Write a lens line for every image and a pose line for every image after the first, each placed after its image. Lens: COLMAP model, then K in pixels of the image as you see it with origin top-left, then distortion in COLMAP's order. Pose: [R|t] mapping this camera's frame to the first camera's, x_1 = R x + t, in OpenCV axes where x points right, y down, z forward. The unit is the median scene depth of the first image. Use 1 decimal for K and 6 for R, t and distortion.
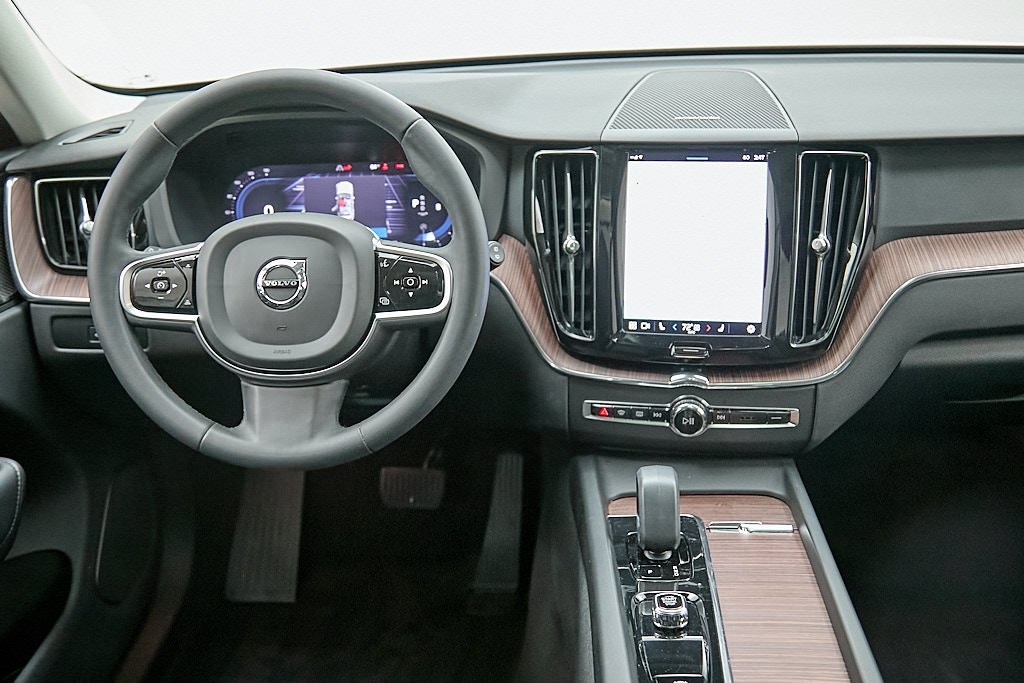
lens RADIAL K [[1058.6, 0, 512.0], [0, 1058.6, 341.5], [0, 0, 1]] dist [-0.006098, 0.031551]
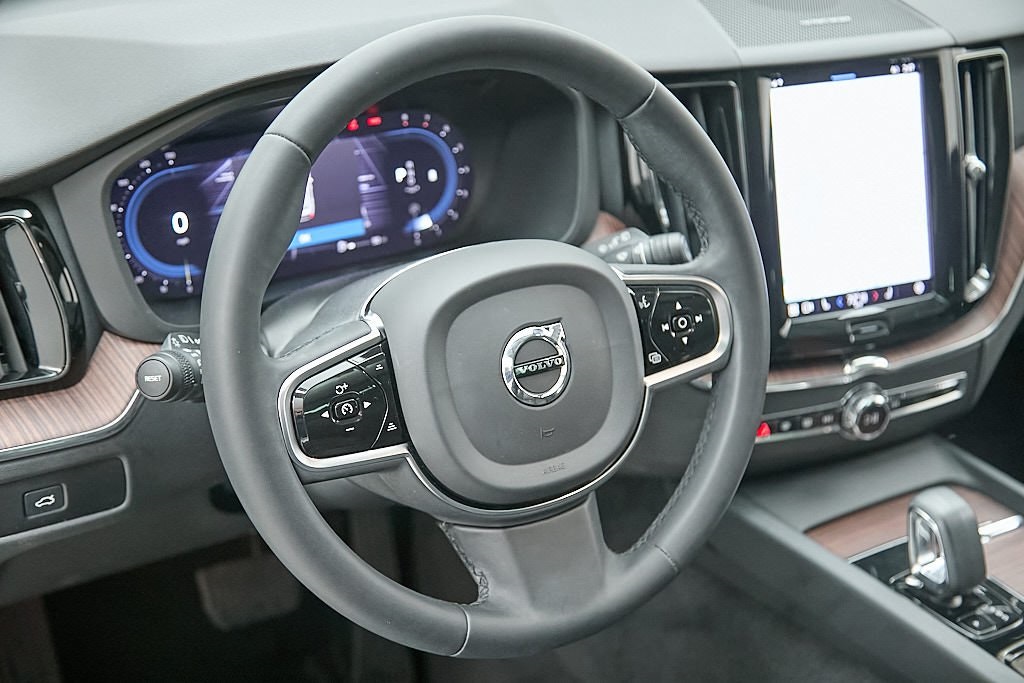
lens RADIAL K [[1523.1, 0, 512.0], [0, 1523.1, 341.5], [0, 0, 1]] dist [-0.011865, -0.061621]
pose [[0.829041, -0.200250, 0.522102, -0.618218], [0.145980, 0.978807, 0.143617, -0.177458], [-0.539797, -0.042848, 0.840704, 0.209589]]
